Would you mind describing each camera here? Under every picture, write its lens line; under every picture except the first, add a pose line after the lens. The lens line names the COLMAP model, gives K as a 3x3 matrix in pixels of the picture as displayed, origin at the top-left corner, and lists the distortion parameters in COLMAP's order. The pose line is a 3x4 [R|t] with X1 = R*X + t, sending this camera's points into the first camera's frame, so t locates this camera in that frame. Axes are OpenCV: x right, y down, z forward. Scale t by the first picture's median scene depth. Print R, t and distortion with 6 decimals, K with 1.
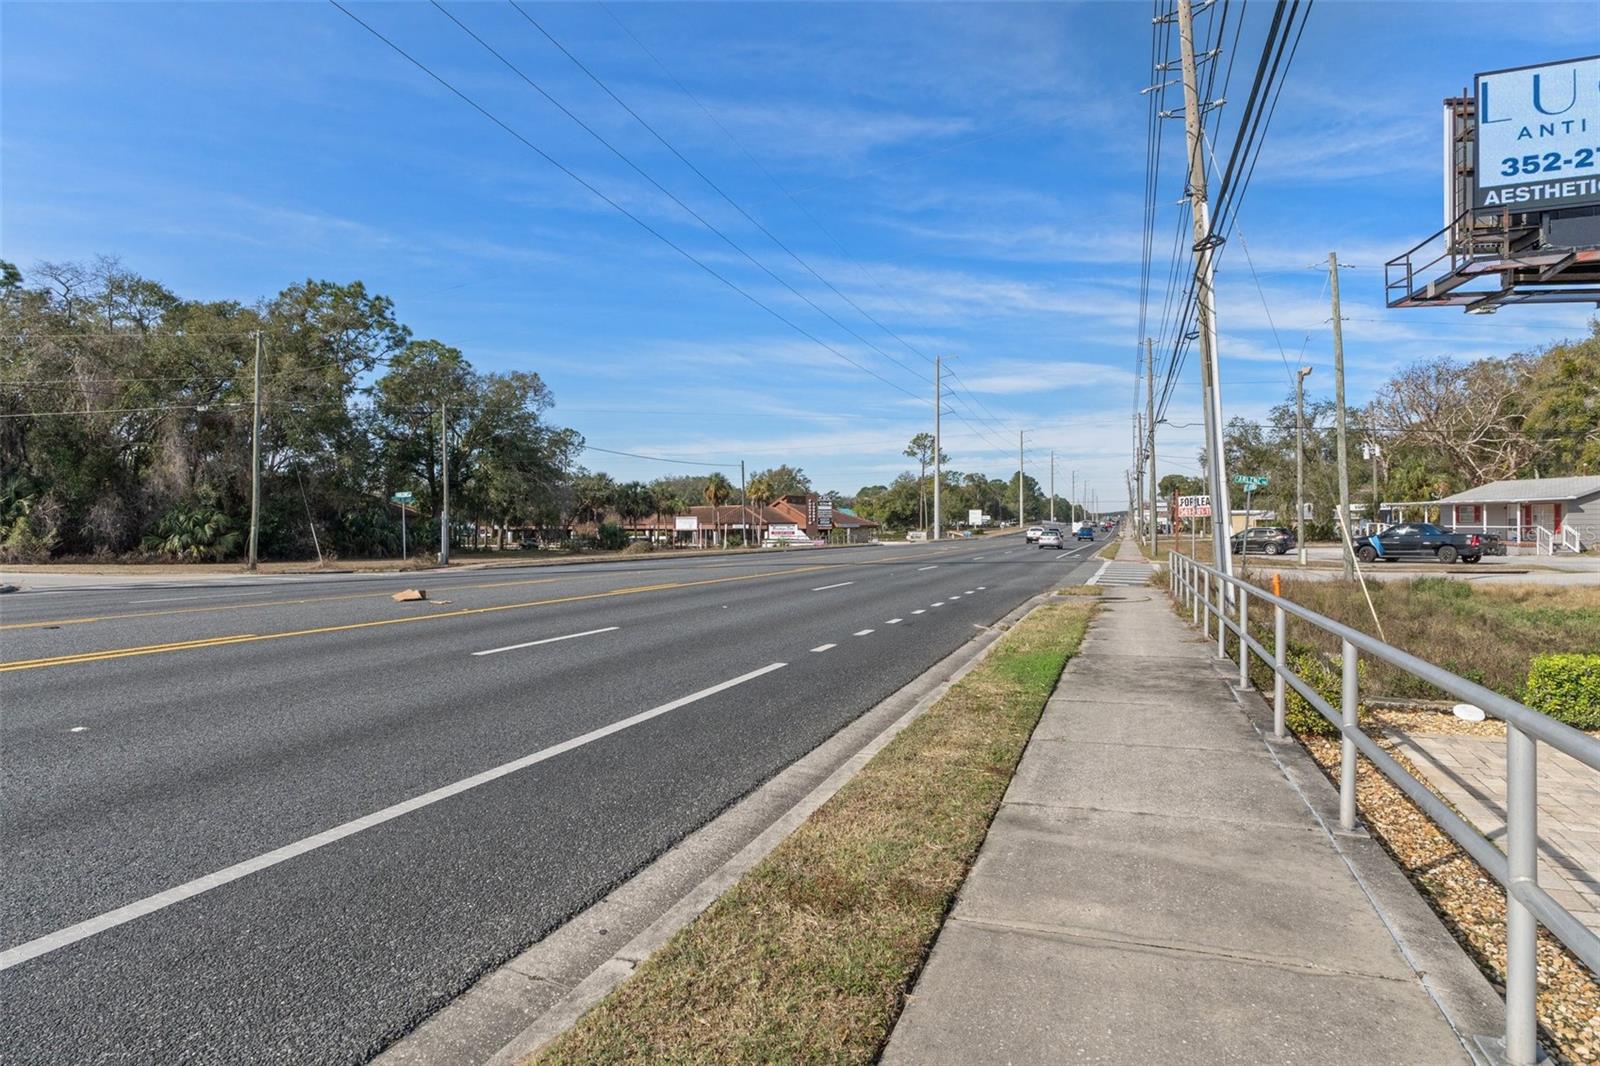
lens RADIAL K [[877.0, 0, 800.2], [0, 877.0, 530.1], [0, 0, 1]] dist [-0.005251, -0.001084]
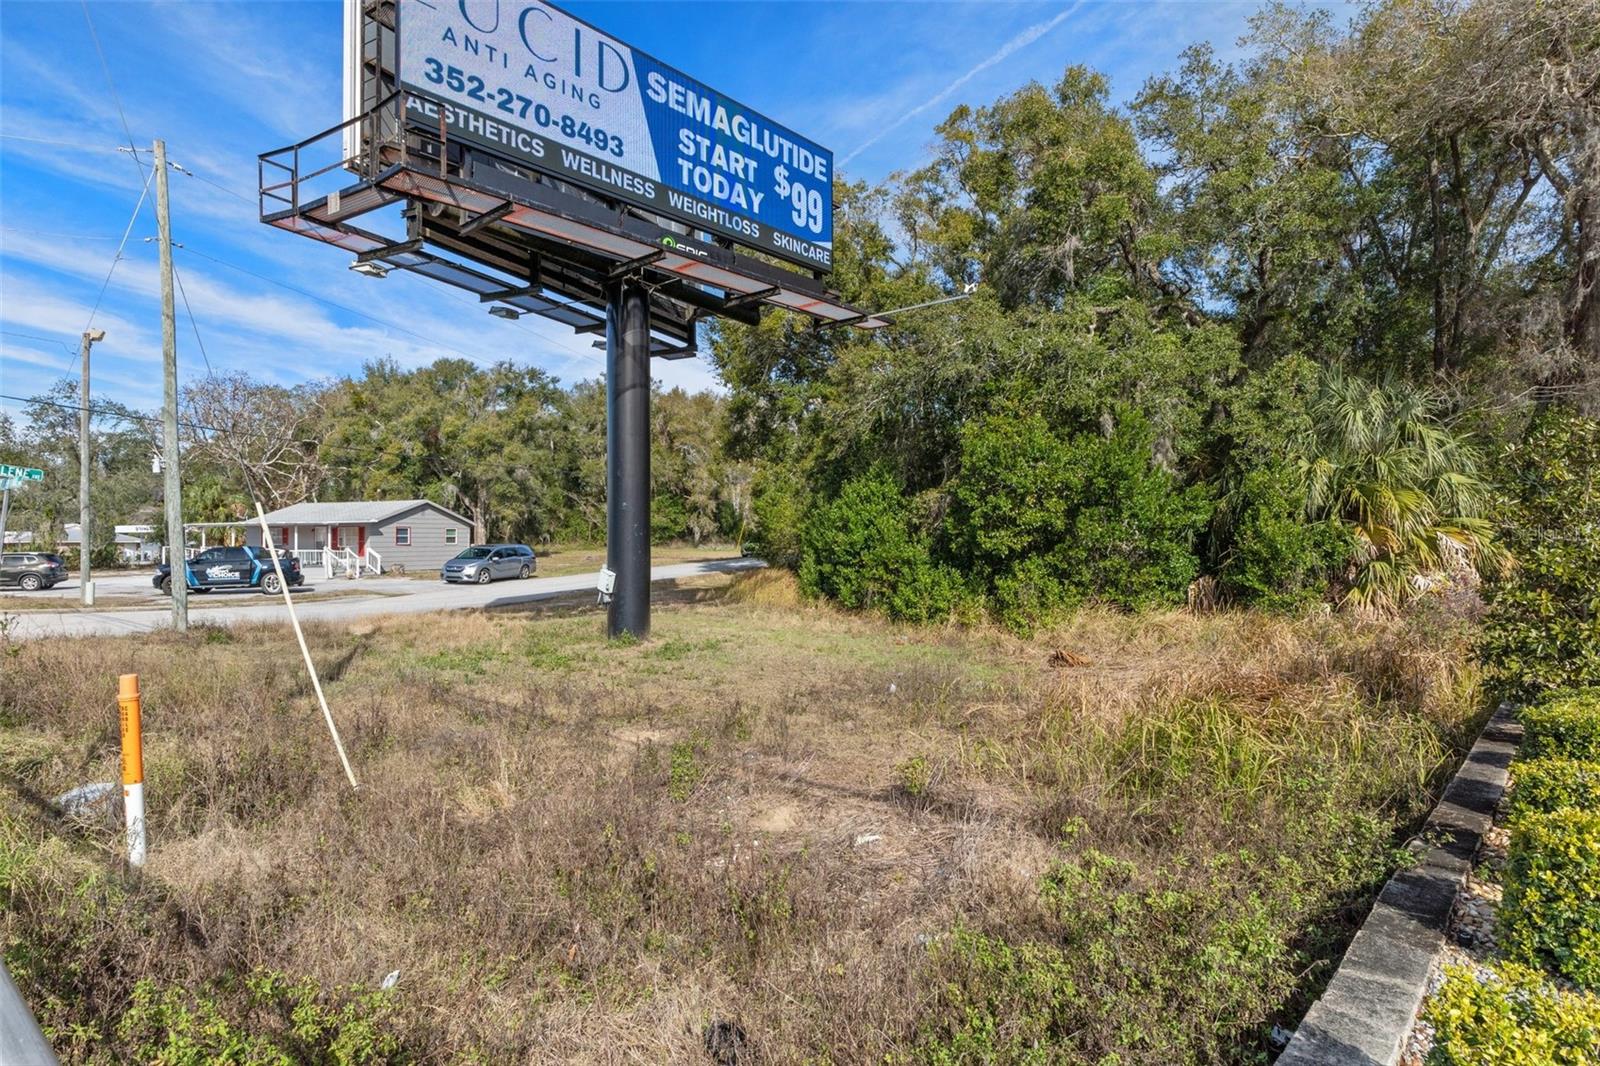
lens RADIAL K [[877.0, 0, 800.2], [0, 877.0, 530.1], [0, 0, 1]] dist [-0.005251, -0.001084]
pose [[0.340083, 0.015338, 0.940270, 0.072183], [0.010639, 0.999740, -0.020155, -0.000310], [-0.940335, 0.016858, 0.339832, 0.150578]]
